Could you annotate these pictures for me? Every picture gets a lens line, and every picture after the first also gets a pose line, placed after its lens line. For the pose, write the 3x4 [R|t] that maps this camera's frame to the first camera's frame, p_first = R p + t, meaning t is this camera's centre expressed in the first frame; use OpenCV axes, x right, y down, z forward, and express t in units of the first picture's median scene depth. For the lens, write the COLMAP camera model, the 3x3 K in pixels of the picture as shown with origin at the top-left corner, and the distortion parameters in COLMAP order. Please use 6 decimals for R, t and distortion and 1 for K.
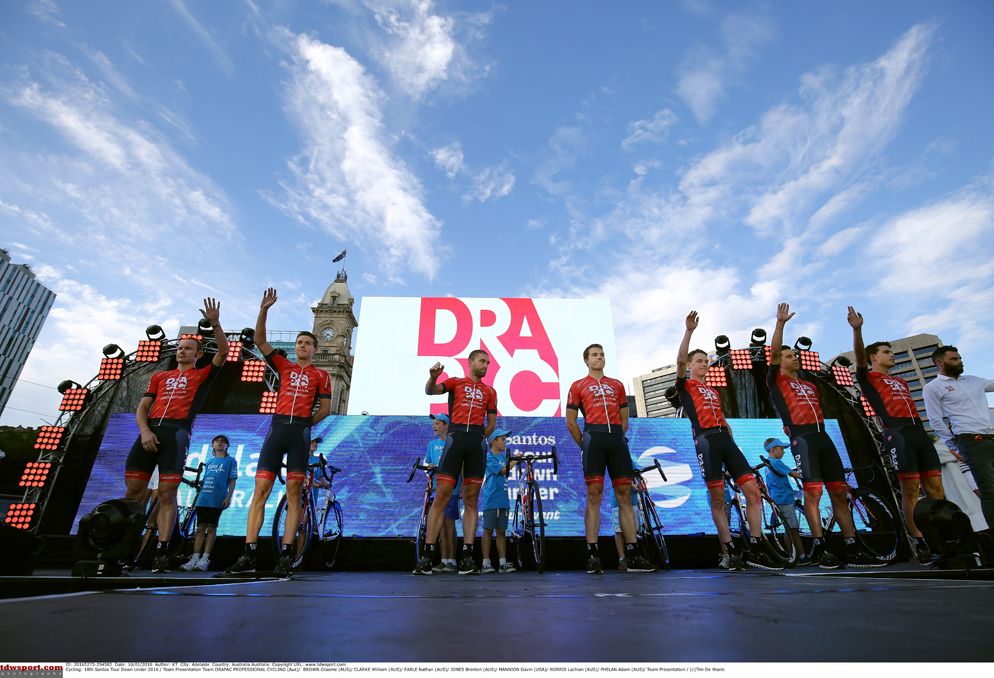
lens RADIAL K [[486.7, 0, 495.7], [0, 486.7, 364.5], [0, 0, 1]] dist [-0.028604, 0.002390]
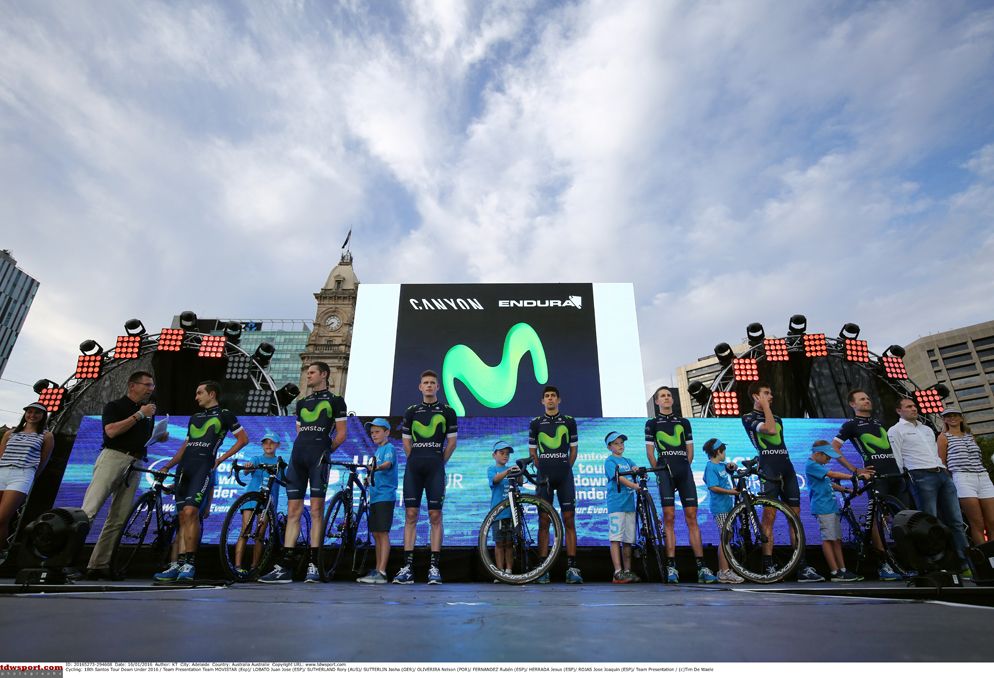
lens RADIAL K [[570.7, 0, 546.6], [0, 570.7, 357.1], [0, 0, 1]] dist [-0.030687, 0.010796]
pose [[0.999130, -0.007694, -0.040993, 0.136032], [0.008618, 0.999712, 0.022411, -0.025862], [0.040809, -0.022745, 0.998908, -0.064386]]
